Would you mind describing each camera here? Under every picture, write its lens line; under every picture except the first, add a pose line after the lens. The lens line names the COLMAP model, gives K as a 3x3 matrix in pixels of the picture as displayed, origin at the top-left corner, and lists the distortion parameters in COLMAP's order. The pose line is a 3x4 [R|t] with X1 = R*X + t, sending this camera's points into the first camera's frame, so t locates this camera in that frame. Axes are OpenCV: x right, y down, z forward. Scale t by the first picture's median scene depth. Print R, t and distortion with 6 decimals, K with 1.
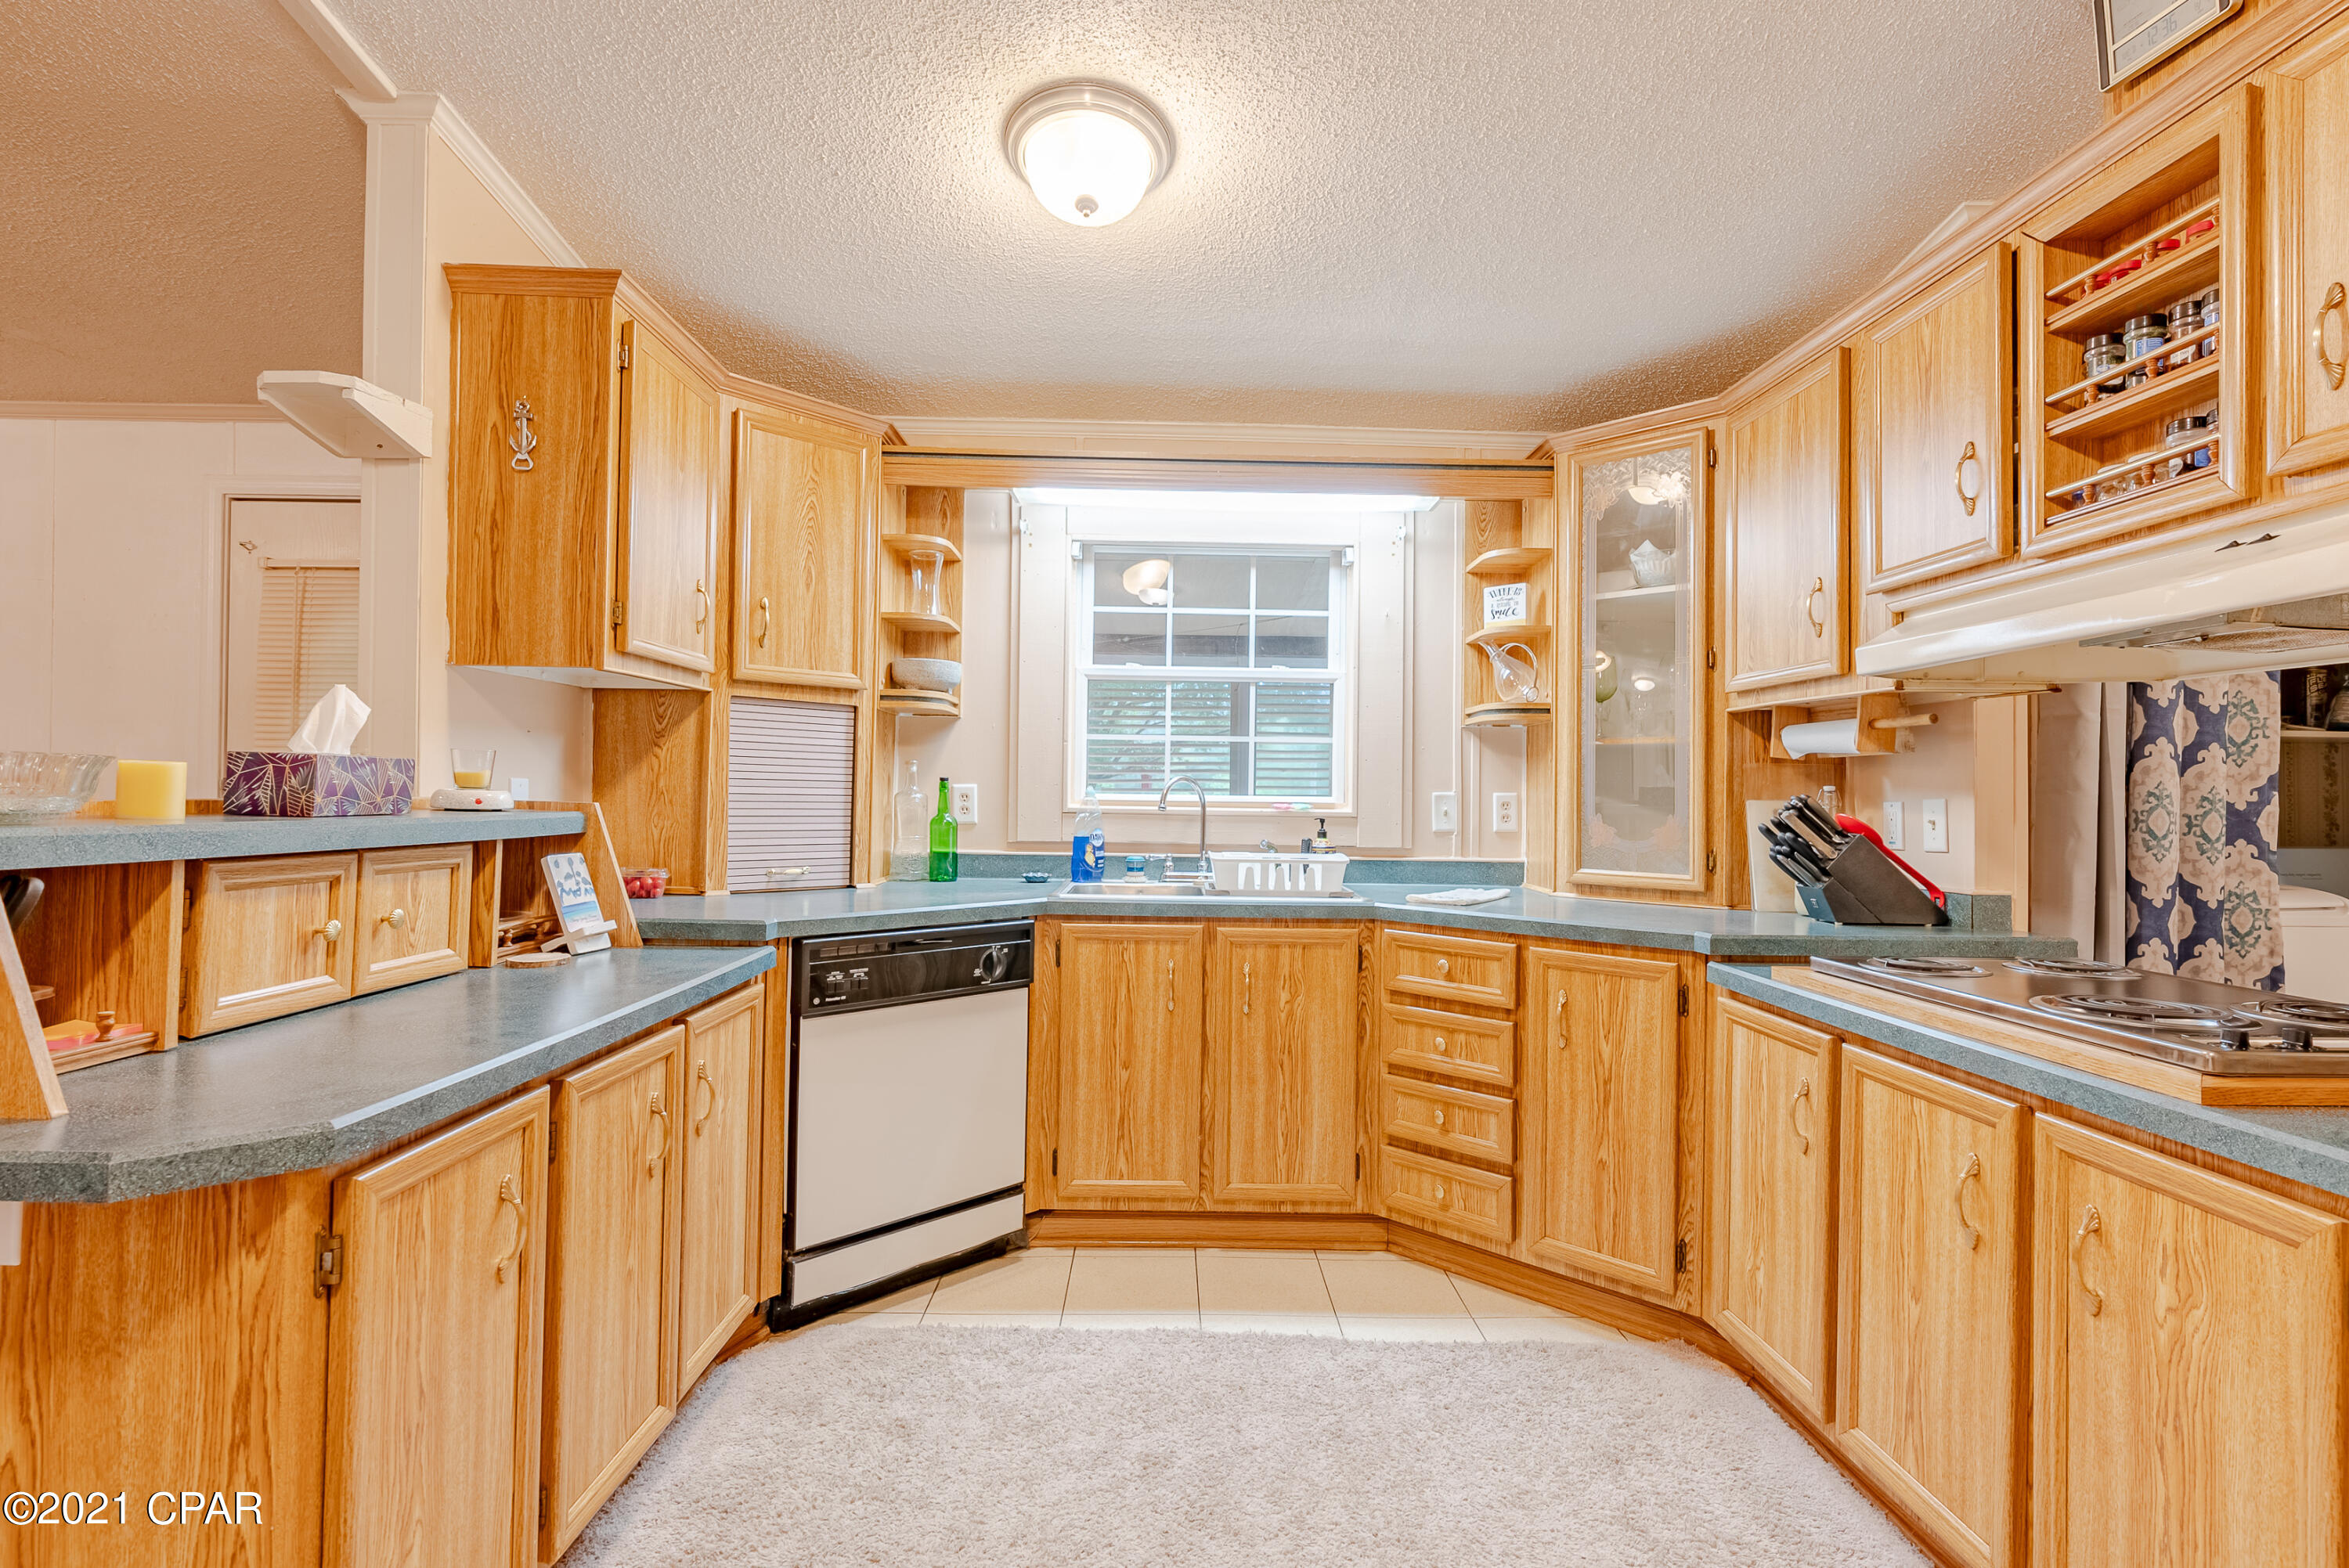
lens RADIAL K [[1090.8, 0, 1204.6], [0, 1090.8, 782.1], [0, 0, 1]] dist [-0.004711, 0.001179]
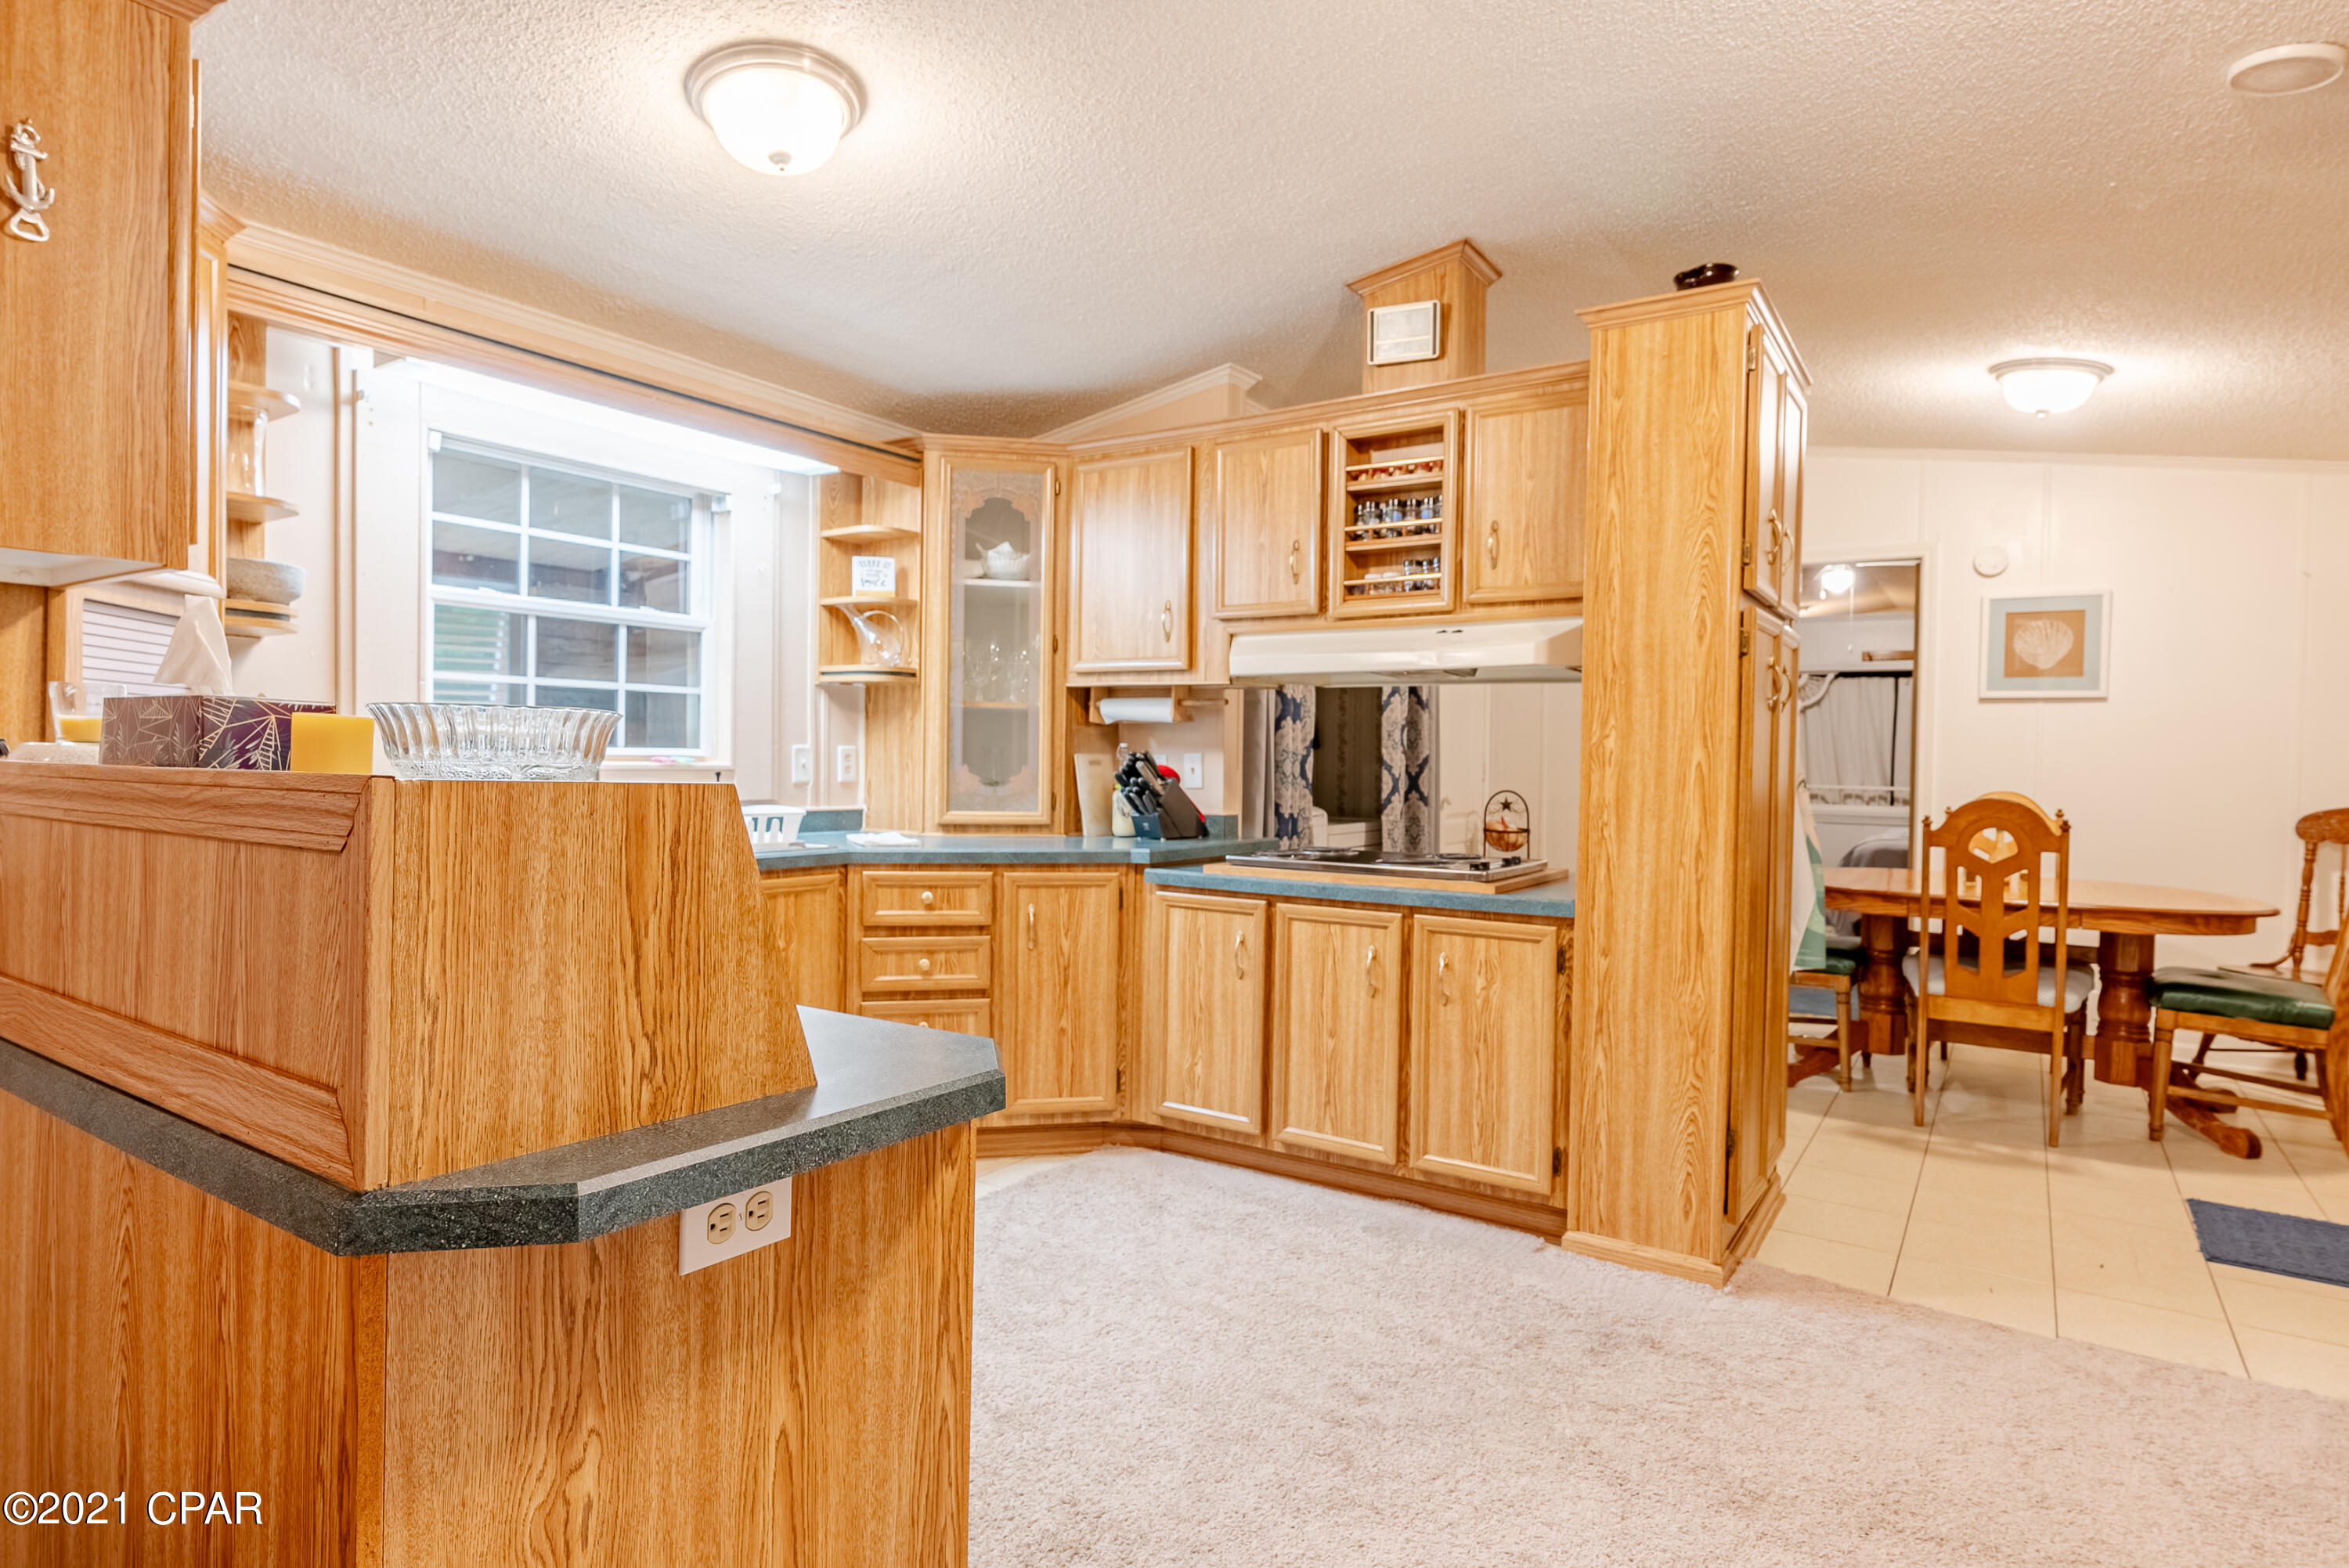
lens RADIAL K [[1219.9, 0, 1182.4], [0, 1219.9, 779.1], [0, 0, 1]] dist [-0.006042, 0.004012]
pose [[0.586246, -0.018128, 0.809930, -0.741257], [-0.017869, 0.999217, 0.035299, -0.008650], [-0.809936, -0.035167, 0.585463, 0.028584]]
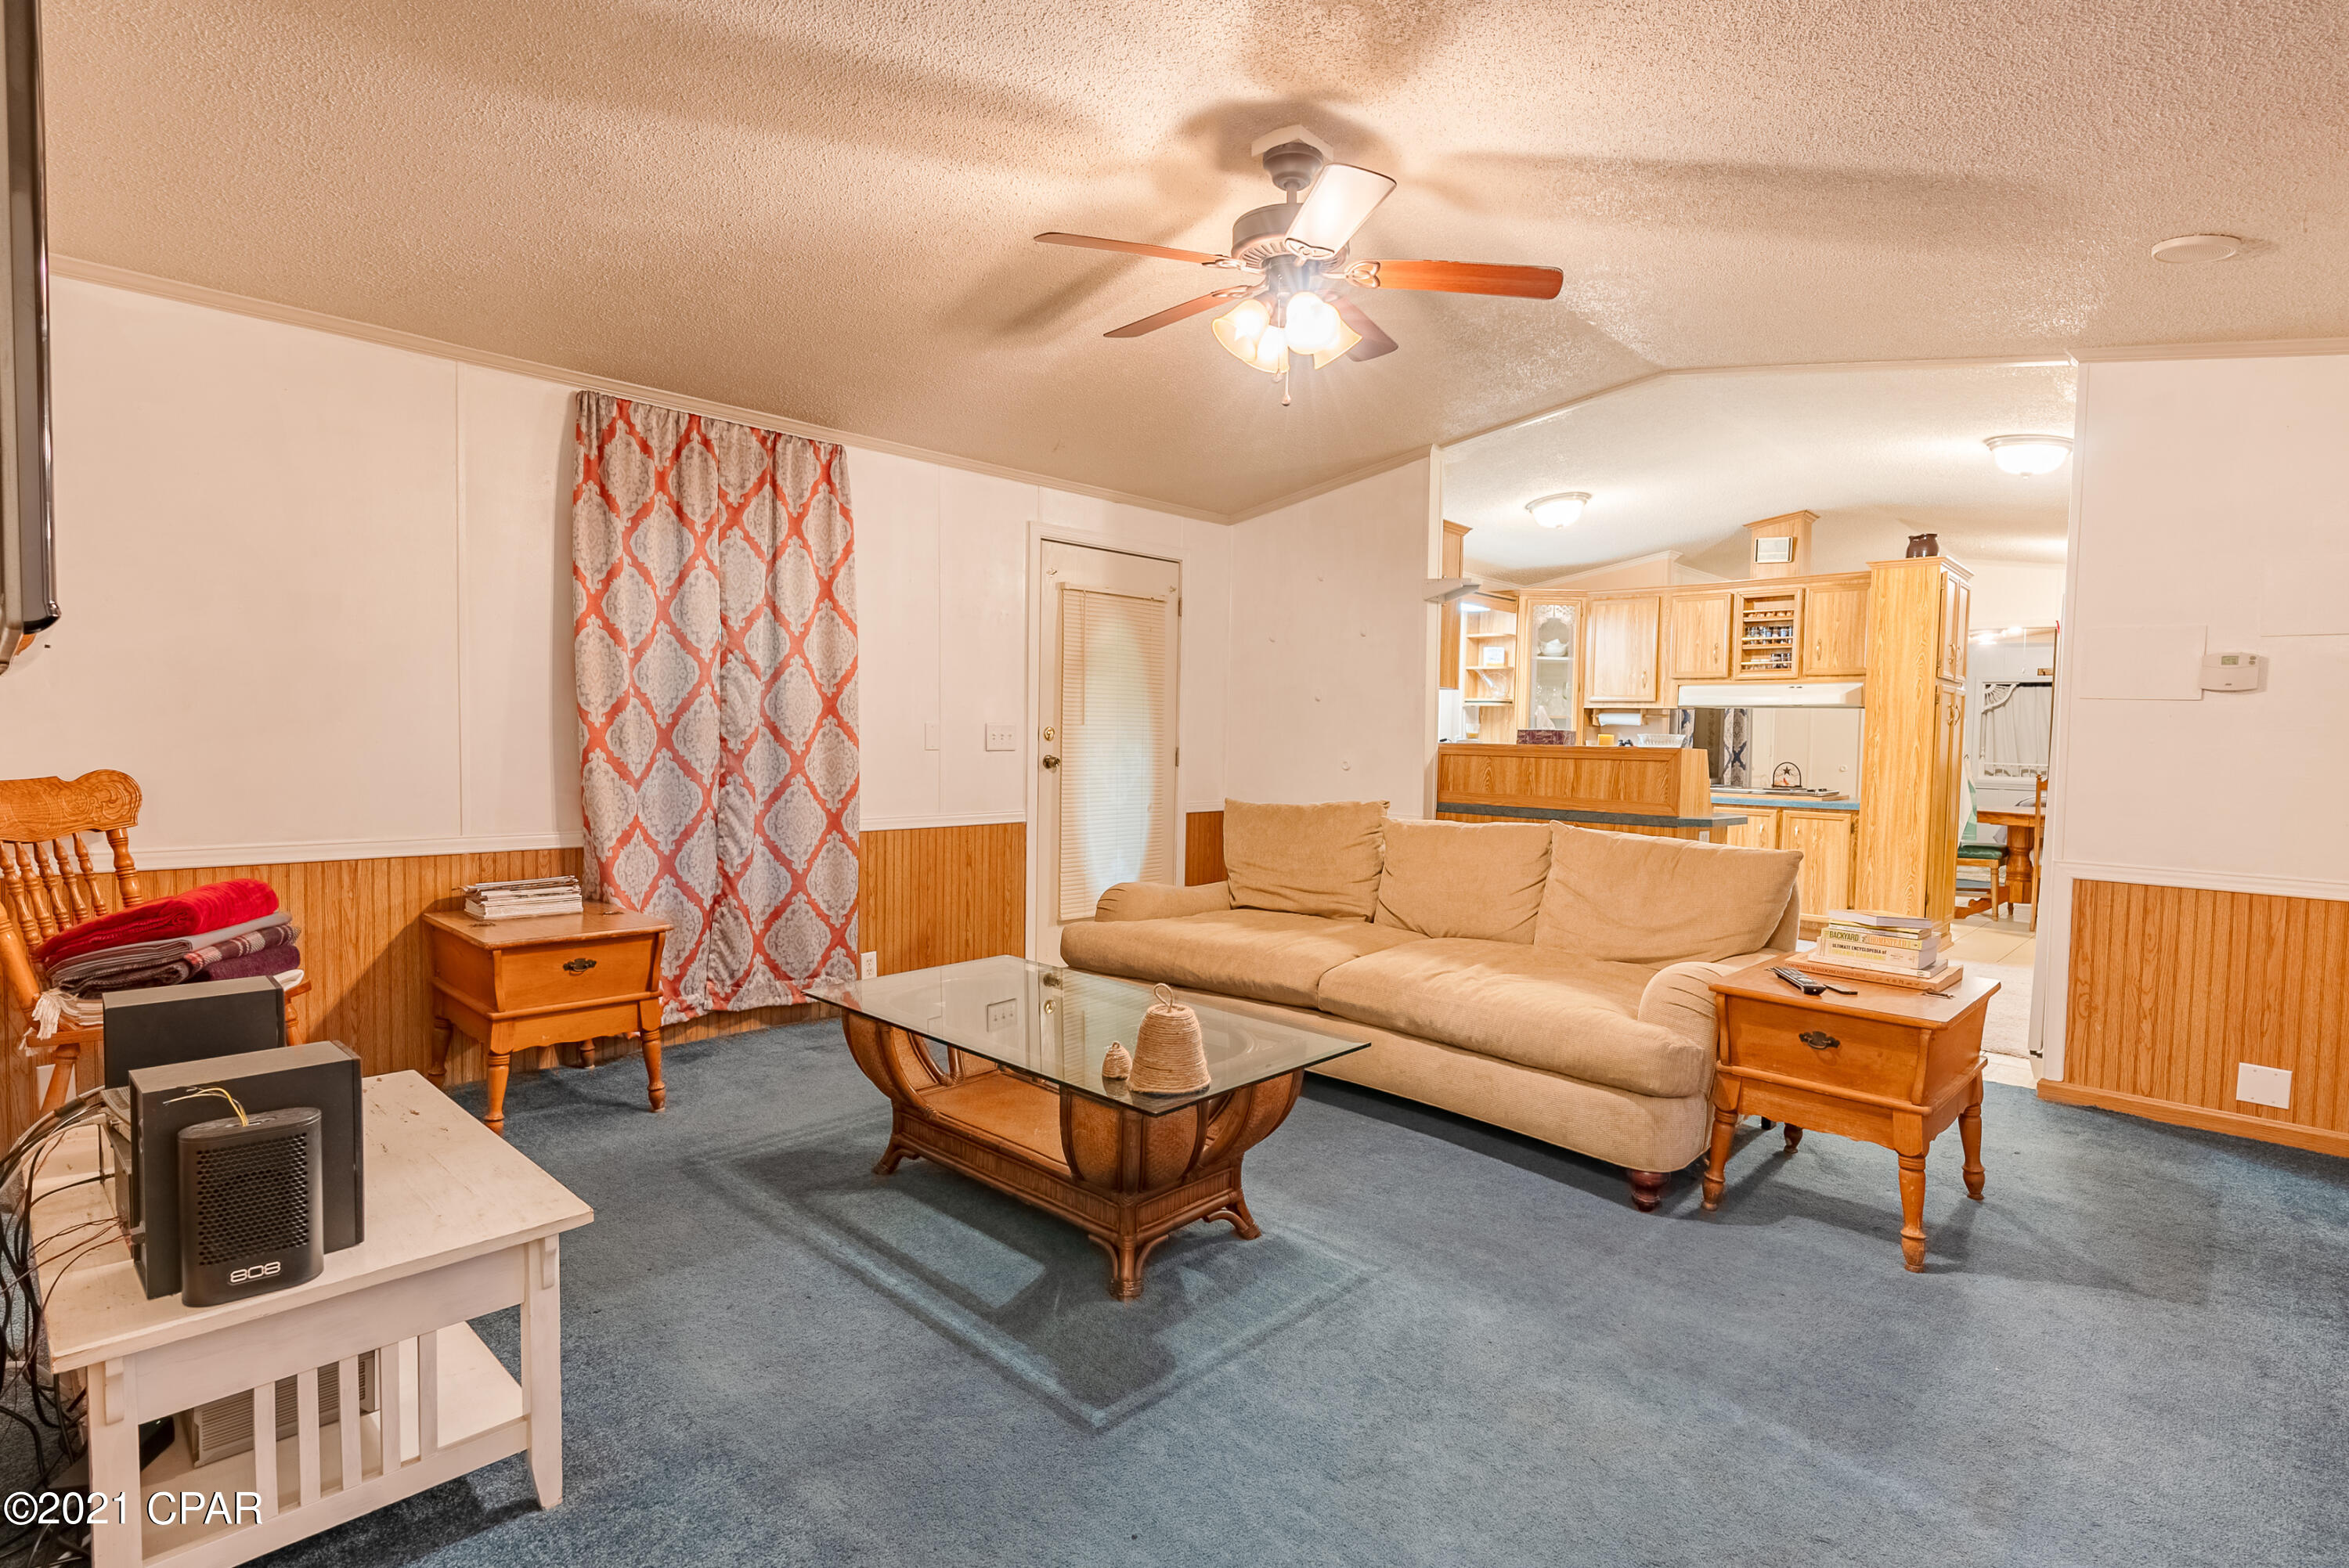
lens RADIAL K [[1090.8, 0, 1218.6], [0, 1090.8, 775.9], [0, 0, 1]] dist [-0.004711, 0.001179]
pose [[0.708946, -0.025135, 0.704814, -2.460714], [-0.020671, 0.998195, 0.056390, -0.033945], [-0.704959, -0.054547, 0.707147, -0.342833]]
